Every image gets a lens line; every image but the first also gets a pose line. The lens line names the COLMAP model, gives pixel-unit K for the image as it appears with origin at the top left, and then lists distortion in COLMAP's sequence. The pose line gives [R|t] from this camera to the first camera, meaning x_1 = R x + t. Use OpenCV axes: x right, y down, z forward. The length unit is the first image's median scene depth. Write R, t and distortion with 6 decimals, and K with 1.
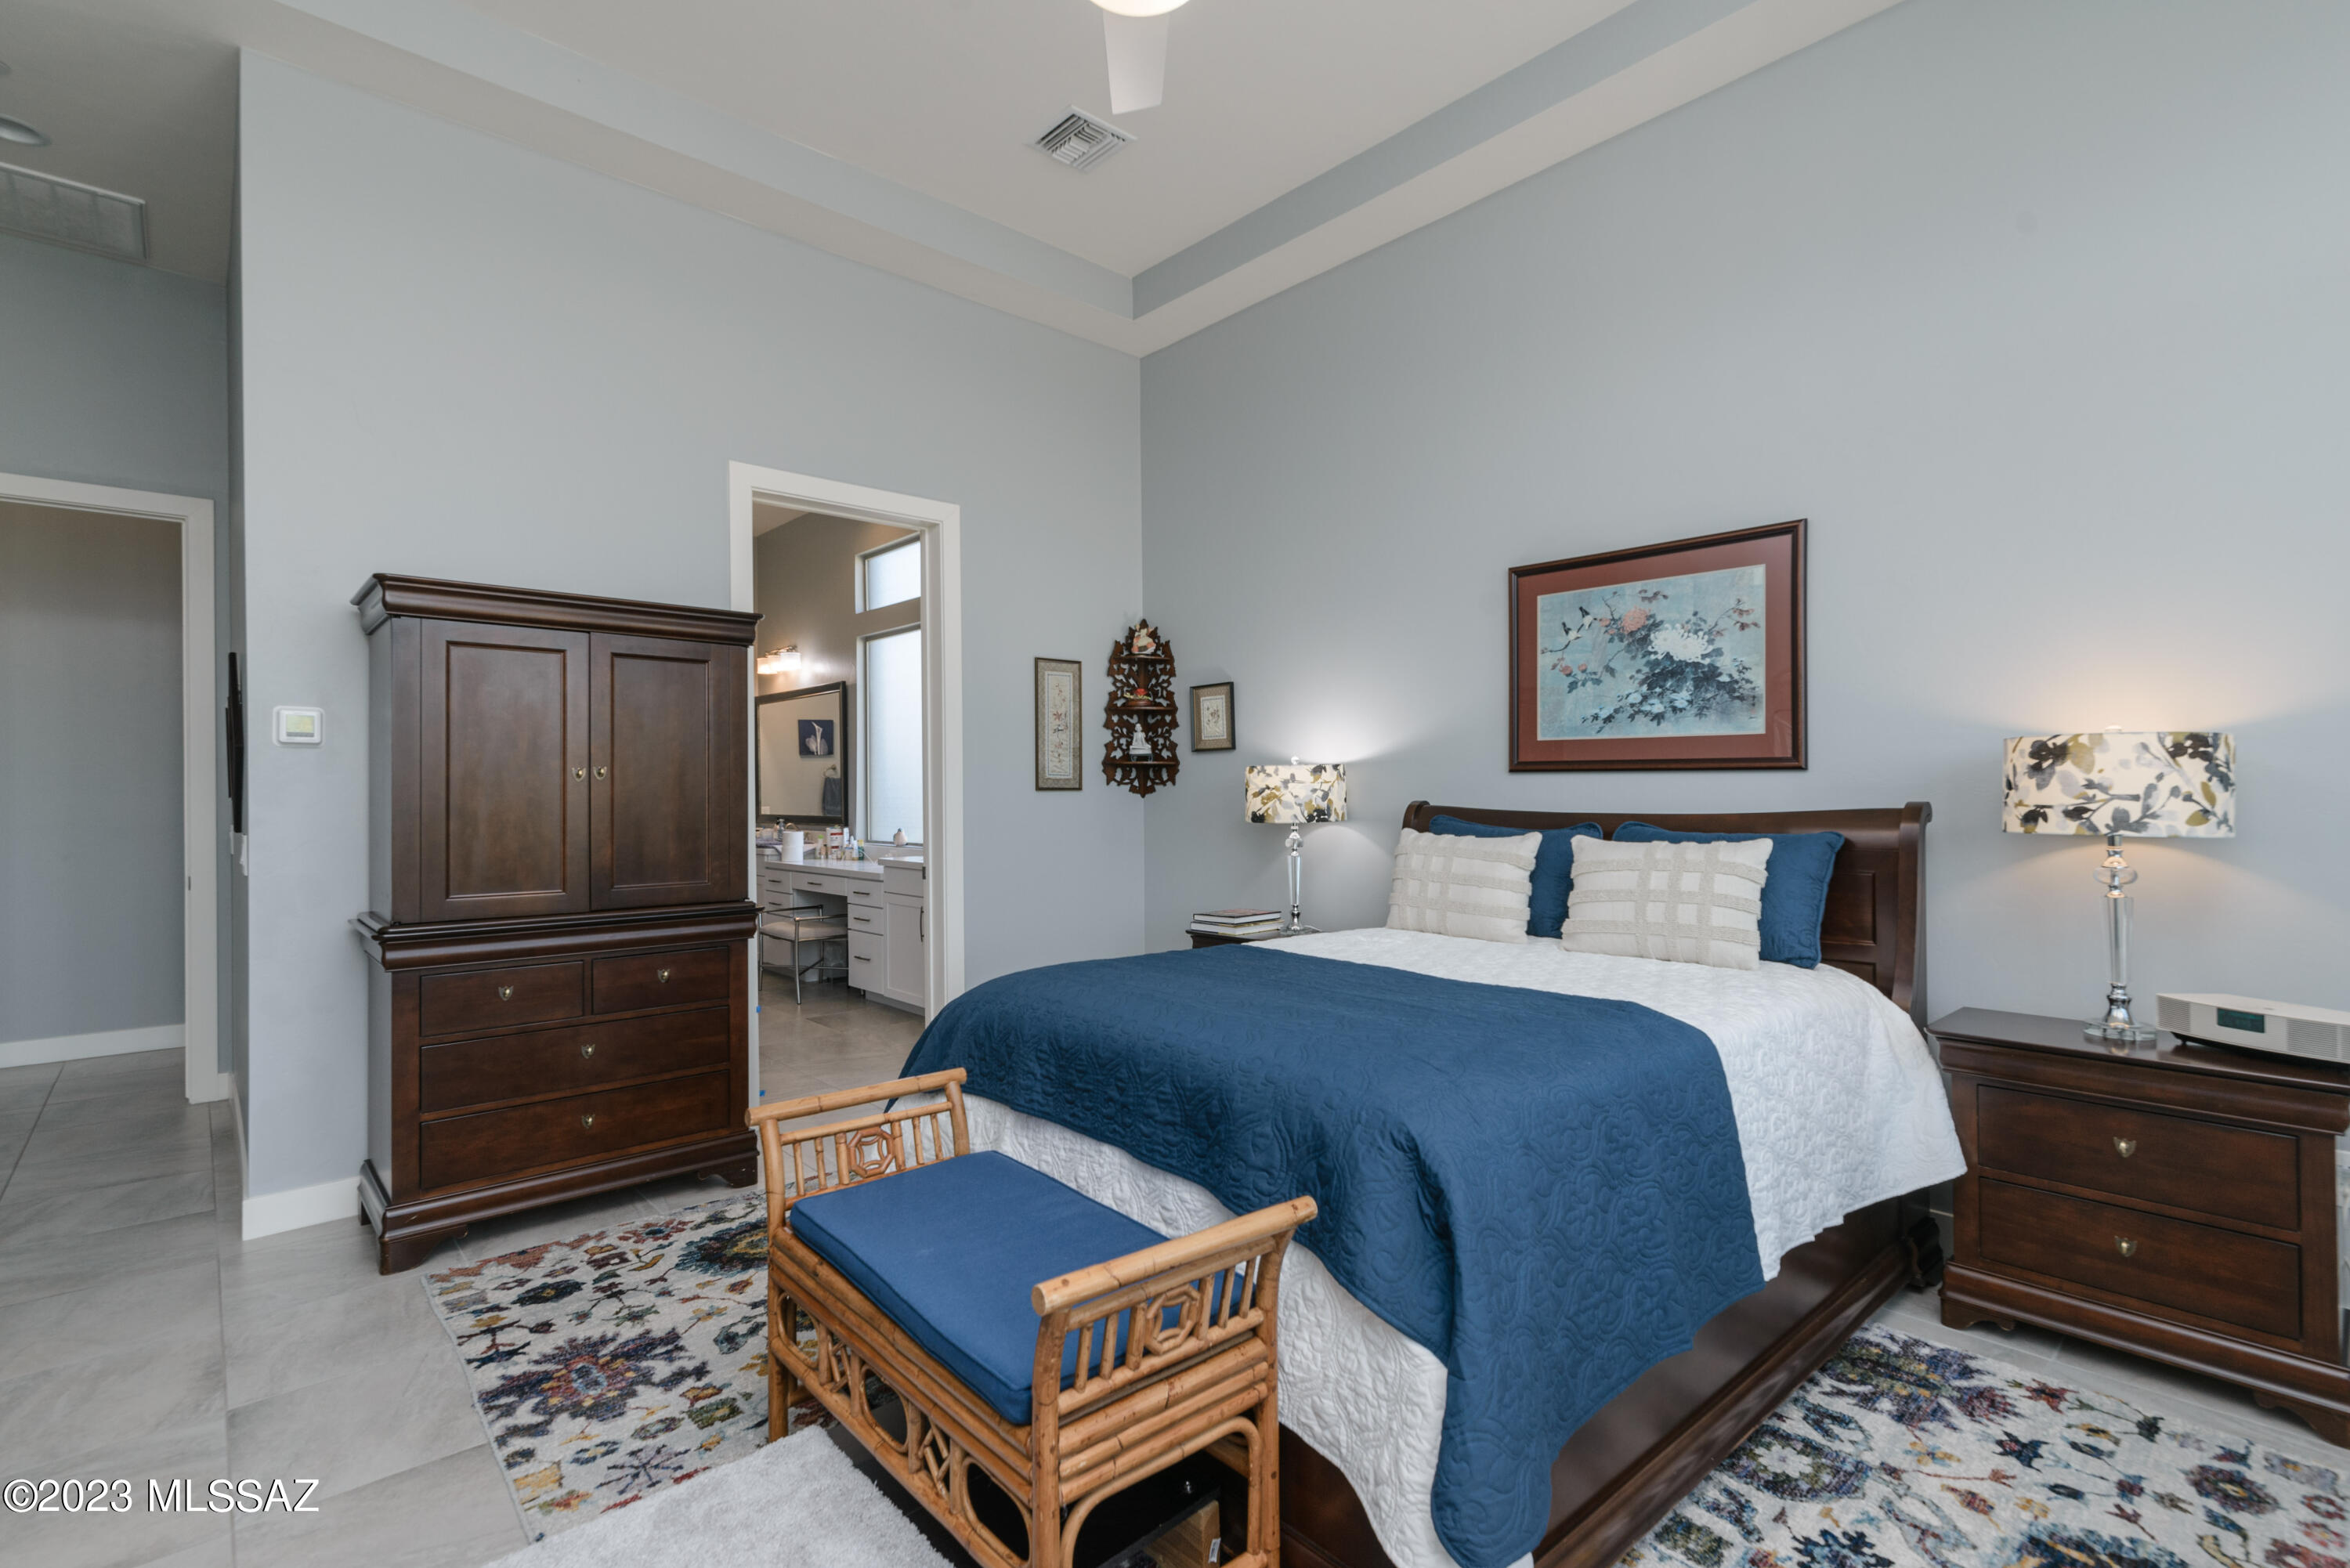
lens RADIAL K [[1076.2, 0, 1177.8], [0, 1076.2, 786.3], [0, 0, 1]] dist [0.001594, 0.000045]
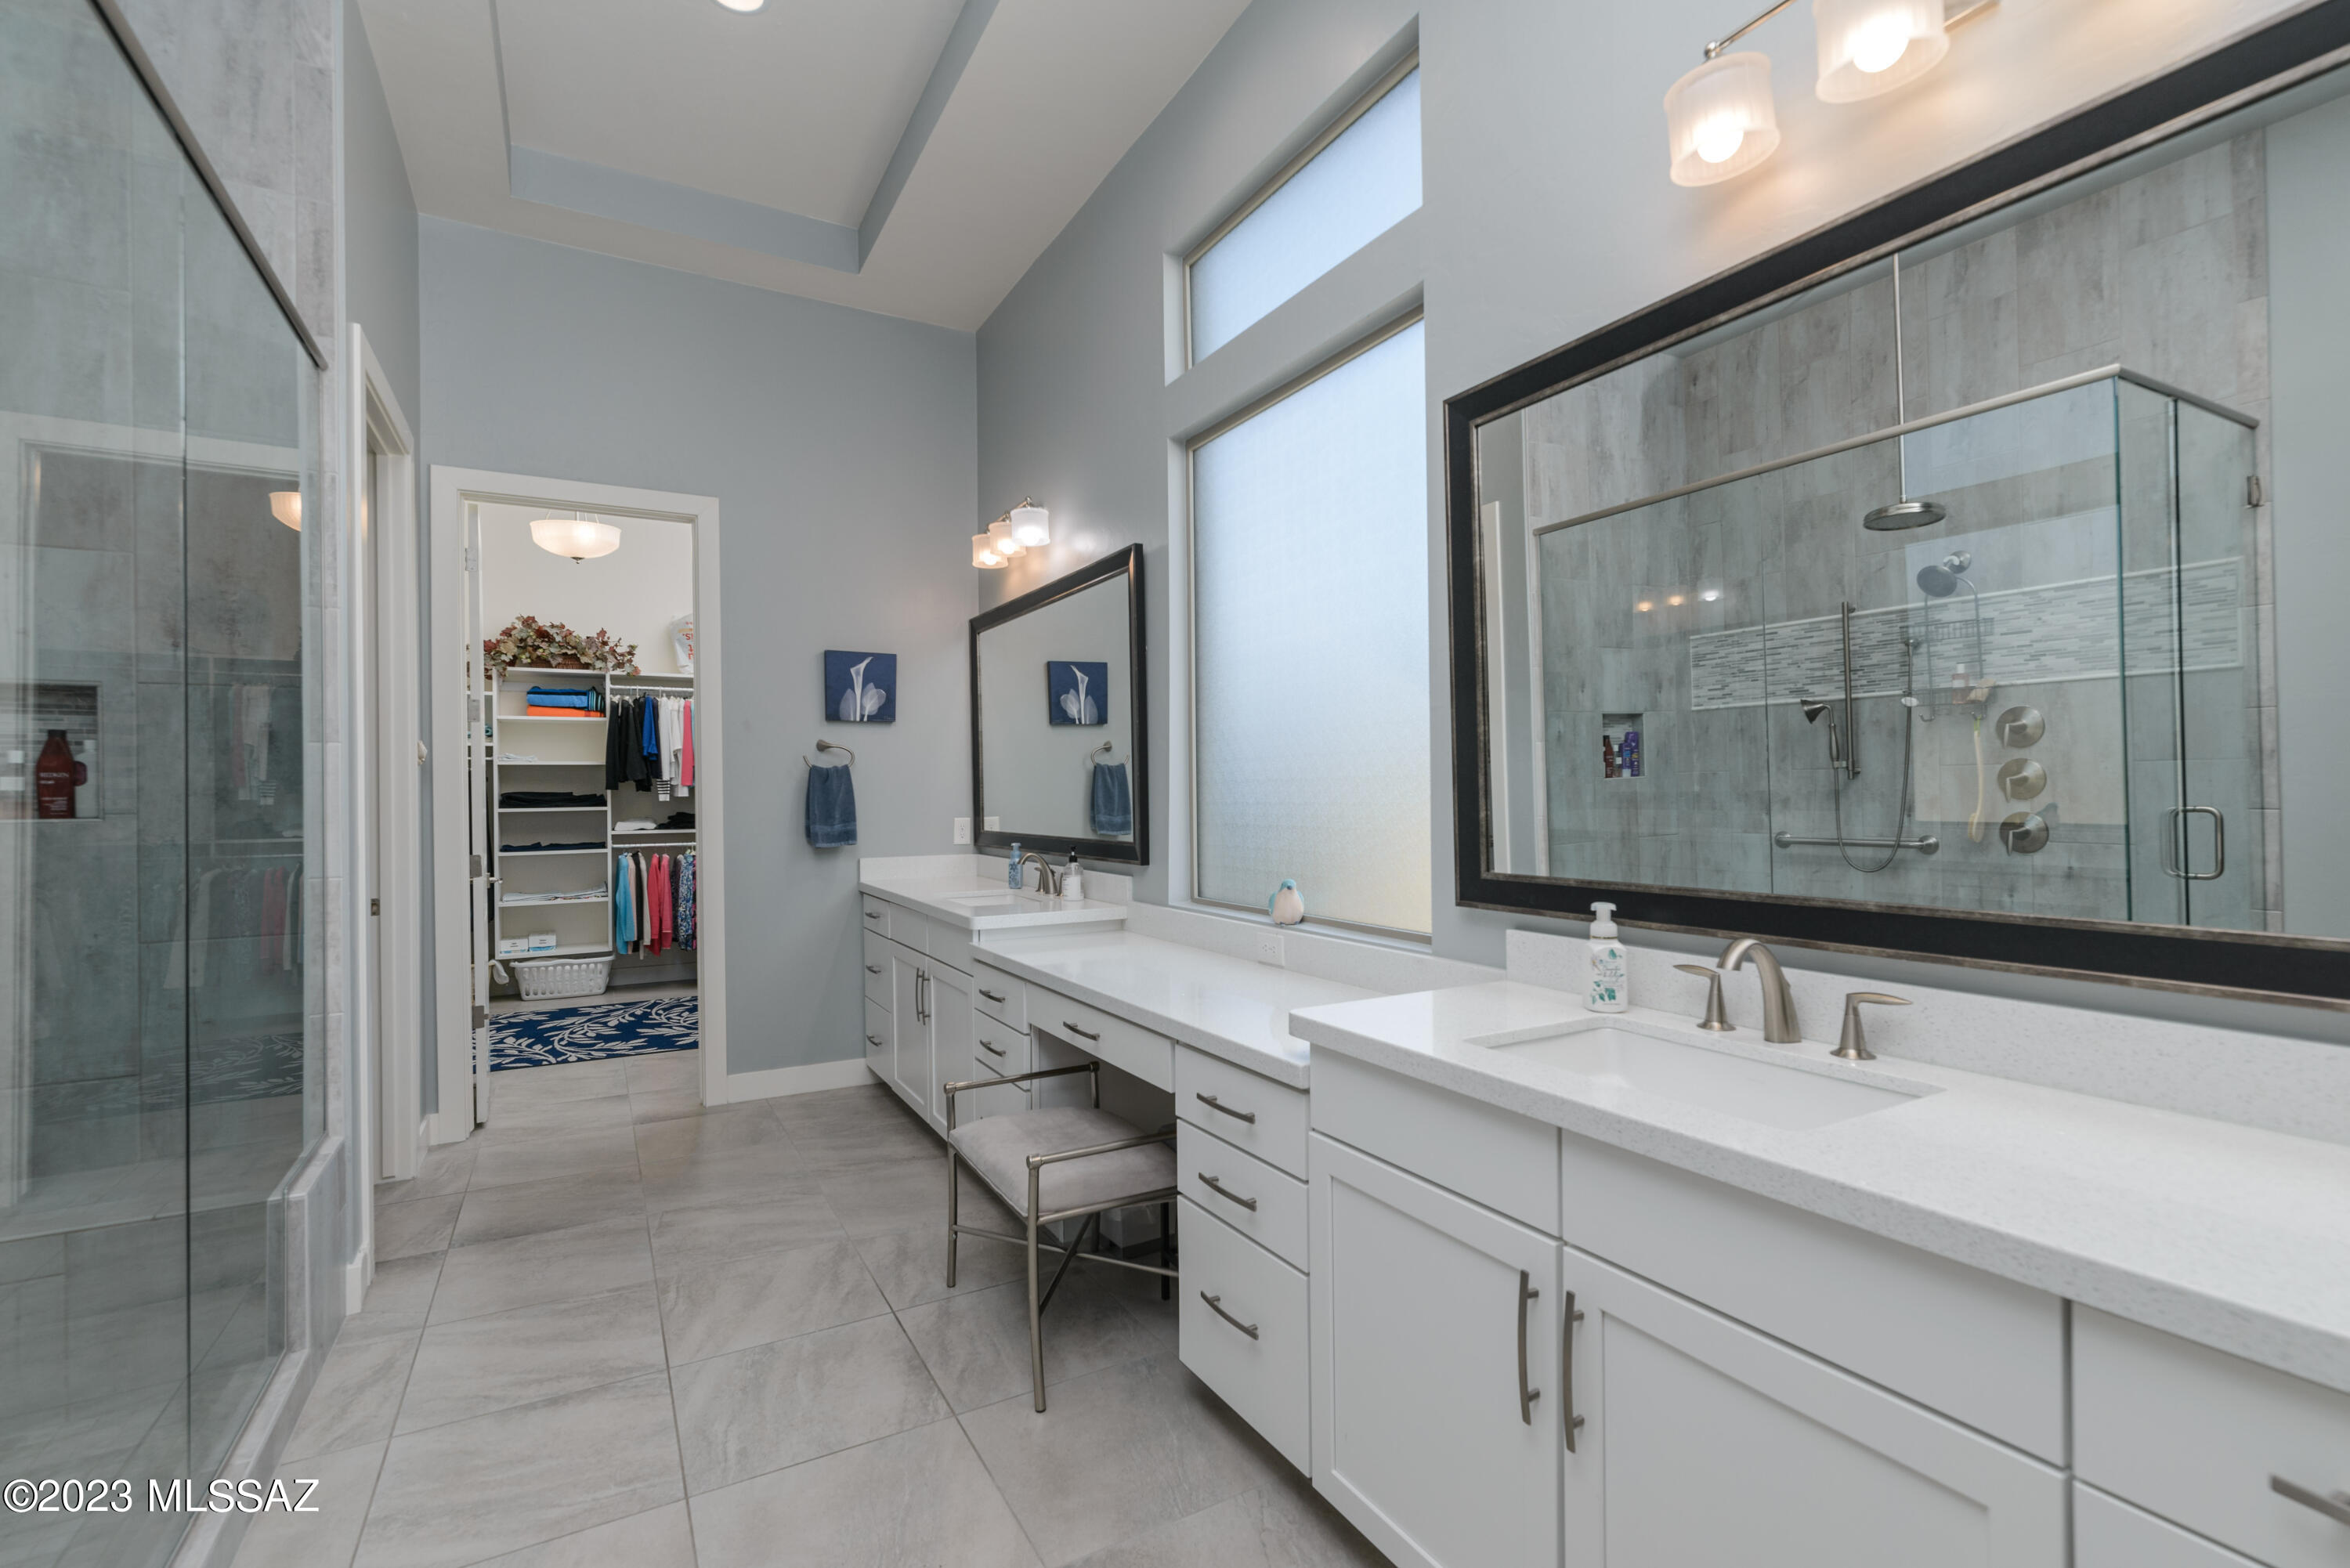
lens RADIAL K [[1076.2, 0, 1175.7], [0, 1076.2, 785.4], [0, 0, 1]] dist [0.001594, 0.000045]
pose [[0.975040, 0.007216, -0.221914, -0.174702], [-0.008125, 0.999962, -0.003183, 0.003324], [0.221883, 0.004906, 0.975061, 0.502985]]
